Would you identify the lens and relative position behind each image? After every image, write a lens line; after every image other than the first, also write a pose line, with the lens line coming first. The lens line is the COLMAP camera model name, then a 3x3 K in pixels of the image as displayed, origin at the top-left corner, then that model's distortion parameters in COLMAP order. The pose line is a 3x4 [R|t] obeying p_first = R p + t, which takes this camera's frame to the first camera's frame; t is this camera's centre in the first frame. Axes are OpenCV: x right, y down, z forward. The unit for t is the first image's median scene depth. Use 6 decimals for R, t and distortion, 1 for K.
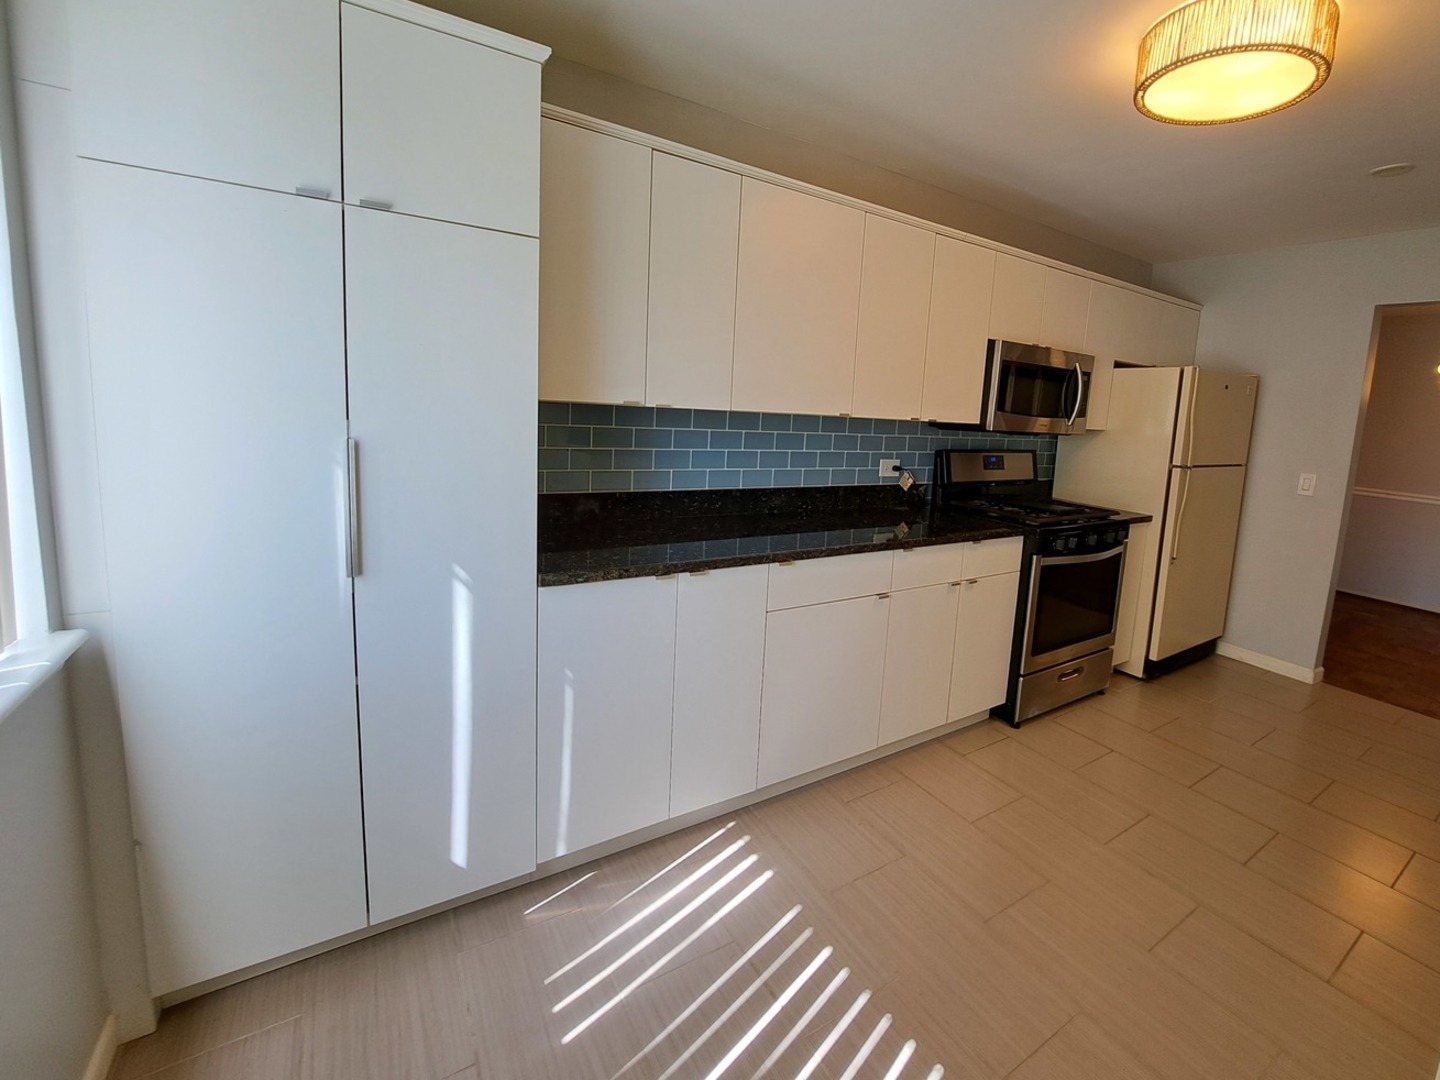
lens RADIAL K [[573.9, 0, 720.5], [0, 573.9, 526.8], [0, 0, 1]] dist [-0.030468, 0.003170]
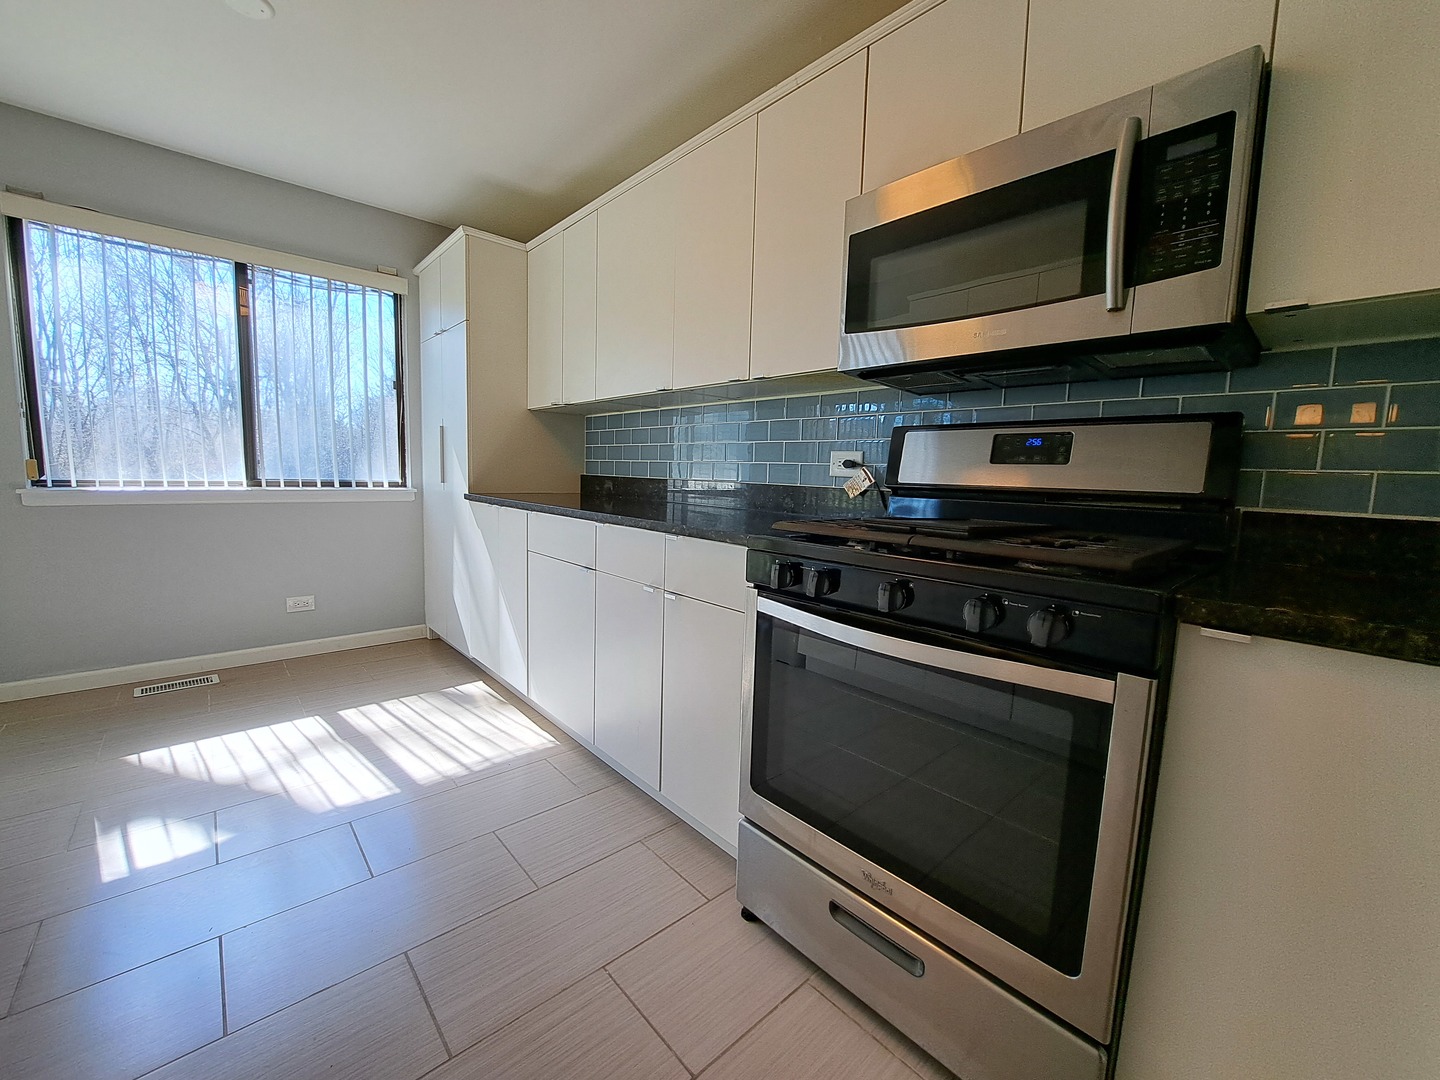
lens RADIAL K [[573.9, 0, 728.0], [0, 573.9, 539.0], [0, 0, 1]] dist [-0.030468, 0.003170]
pose [[0.238144, 0.063604, -0.969145, 0.945285], [-0.233757, 0.972274, 0.006370, 0.013256], [0.942680, 0.225028, 0.246409, 0.729302]]
